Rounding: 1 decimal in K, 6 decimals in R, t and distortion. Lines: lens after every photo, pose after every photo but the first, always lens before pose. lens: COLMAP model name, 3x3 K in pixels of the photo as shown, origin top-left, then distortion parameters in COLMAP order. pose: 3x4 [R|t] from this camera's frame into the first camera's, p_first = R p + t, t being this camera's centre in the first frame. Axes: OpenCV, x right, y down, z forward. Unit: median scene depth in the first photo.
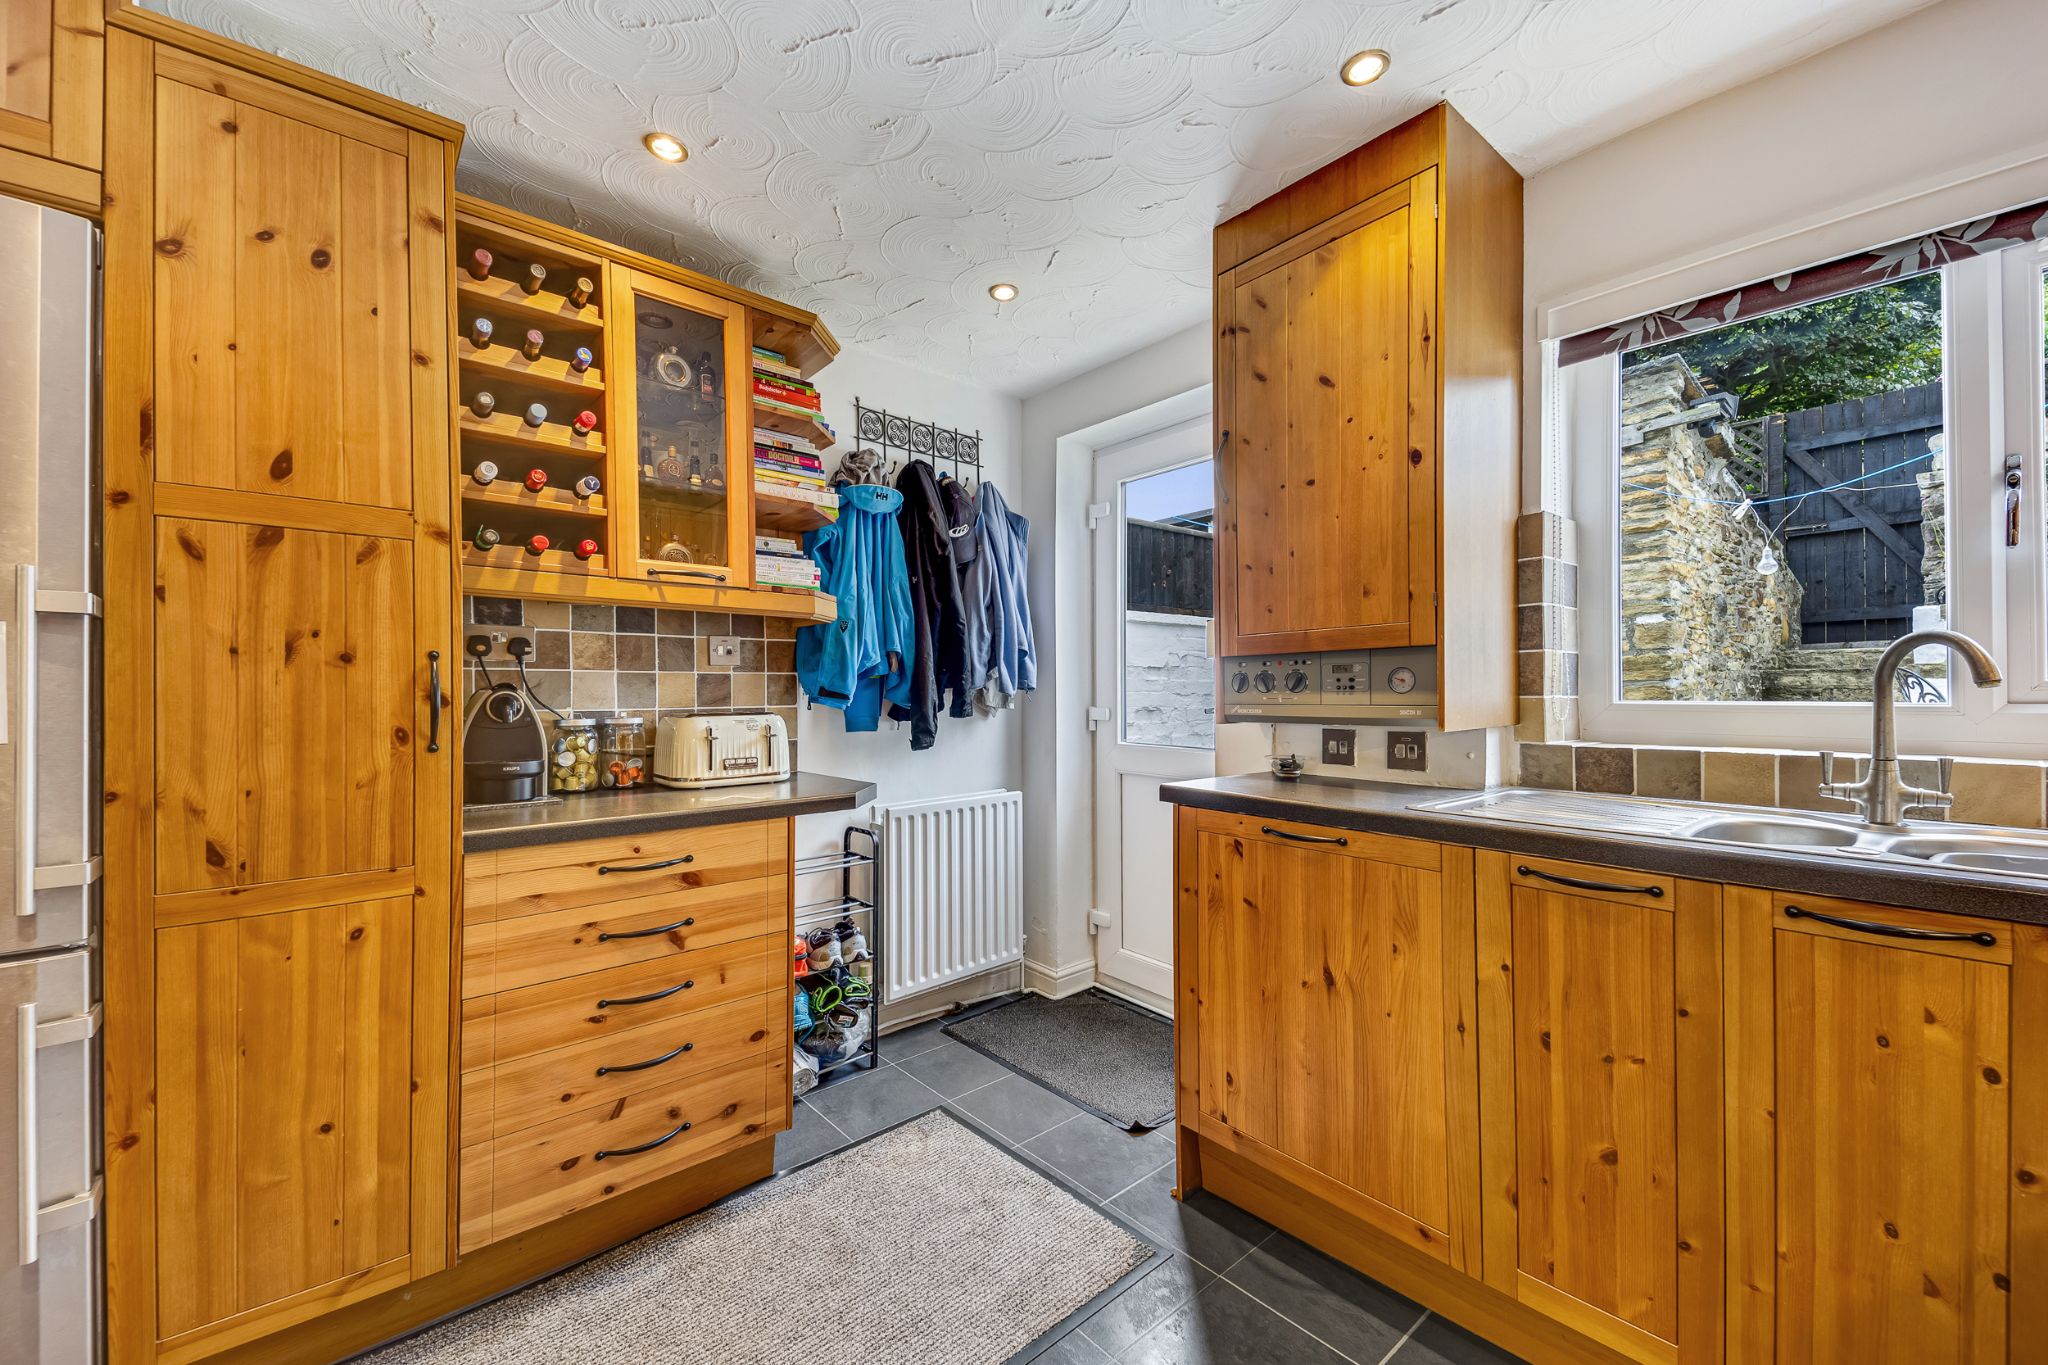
lens RADIAL K [[797.2, 0, 1018.4], [0, 797.2, 687.3], [0, 0, 1]] dist [0.066484, -0.030696]
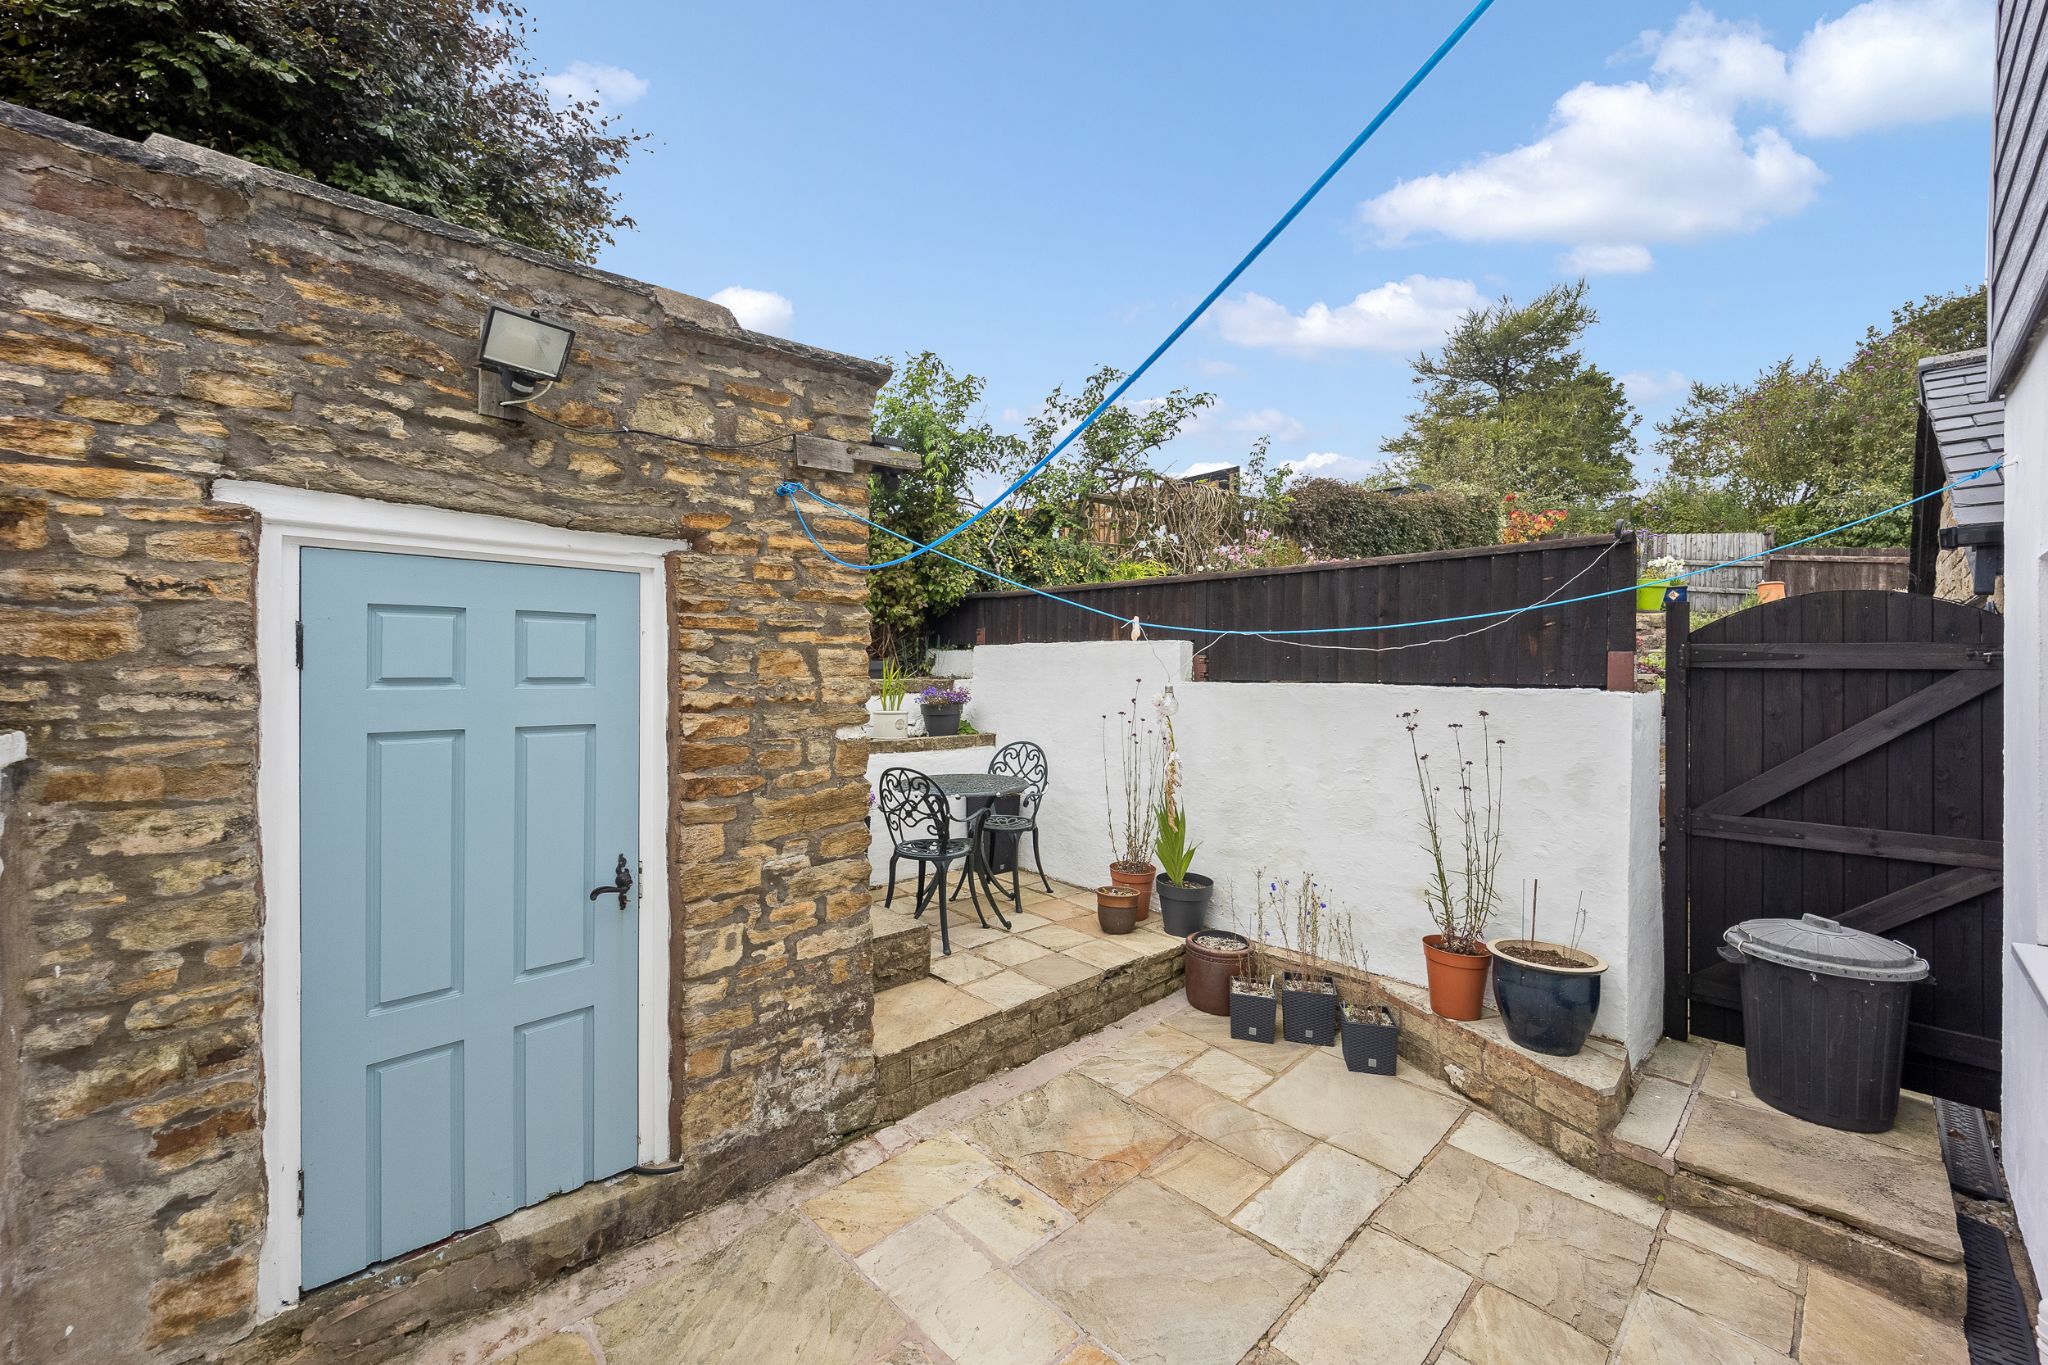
lens RADIAL K [[826.7, 0, 992.3], [0, 826.7, 653.2], [0, 0, 1]] dist [-0.000628, -0.000393]
pose [[-0.059264, 0.023654, 0.997962, 0.179512], [-0.010602, 0.999648, -0.024323, -0.319823], [-0.998186, -0.012021, -0.058992, 2.201261]]
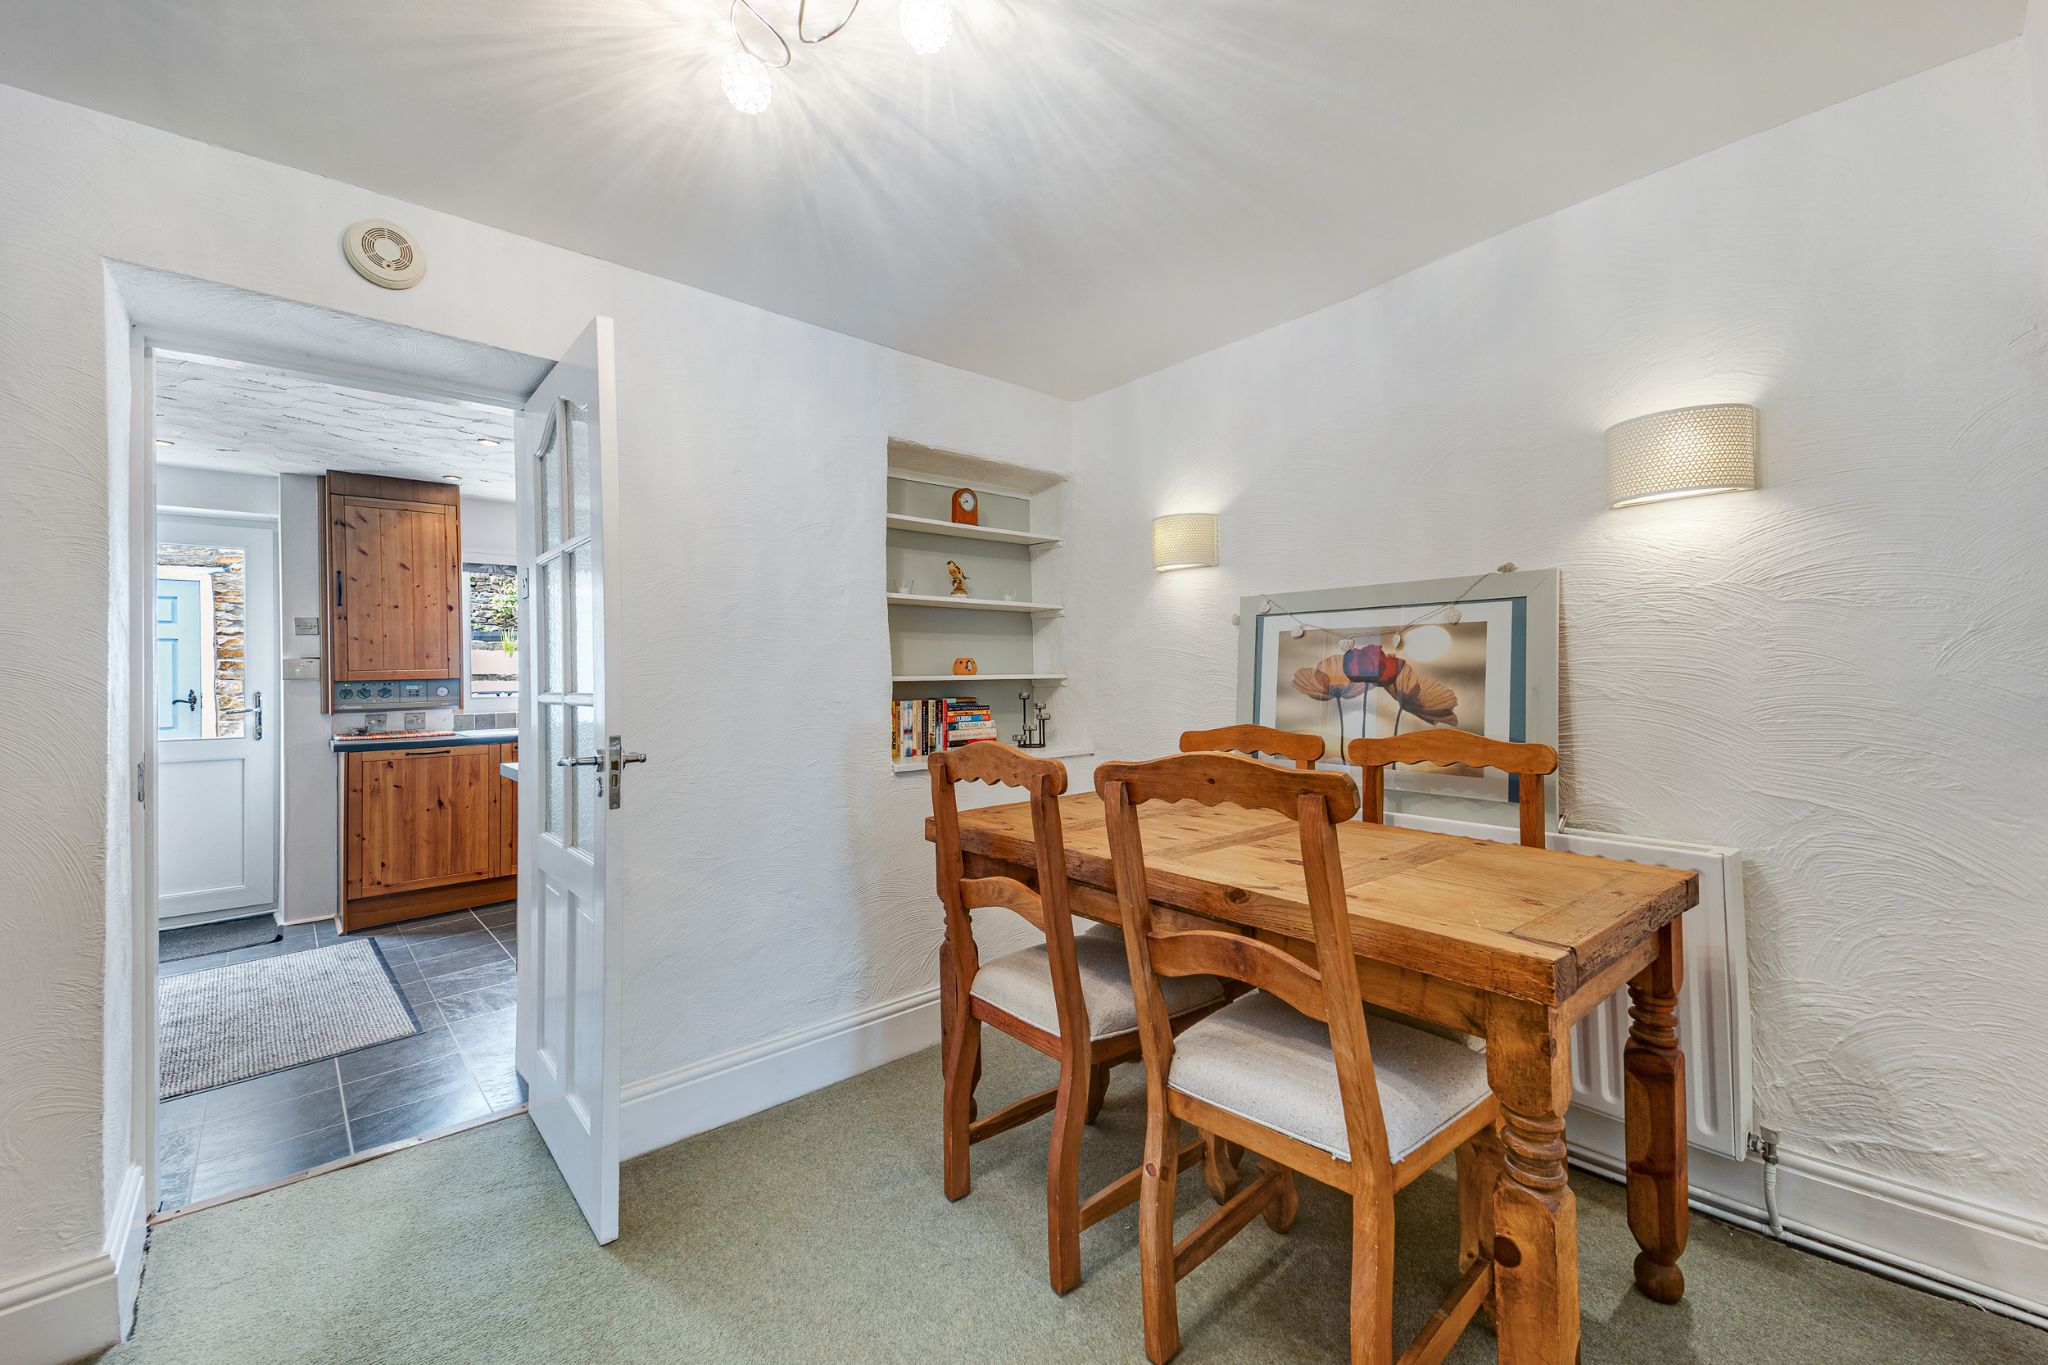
lens RADIAL K [[816.2, 0, 1046.6], [0, 816.2, 675.7], [0, 0, 1]] dist [0.002377, -0.000304]
pose [[-0.055025, 0.002482, 0.998482, -2.123131], [0.007249, 0.999972, -0.002086, -0.038161], [-0.998459, 0.007123, -0.055042, -0.750220]]
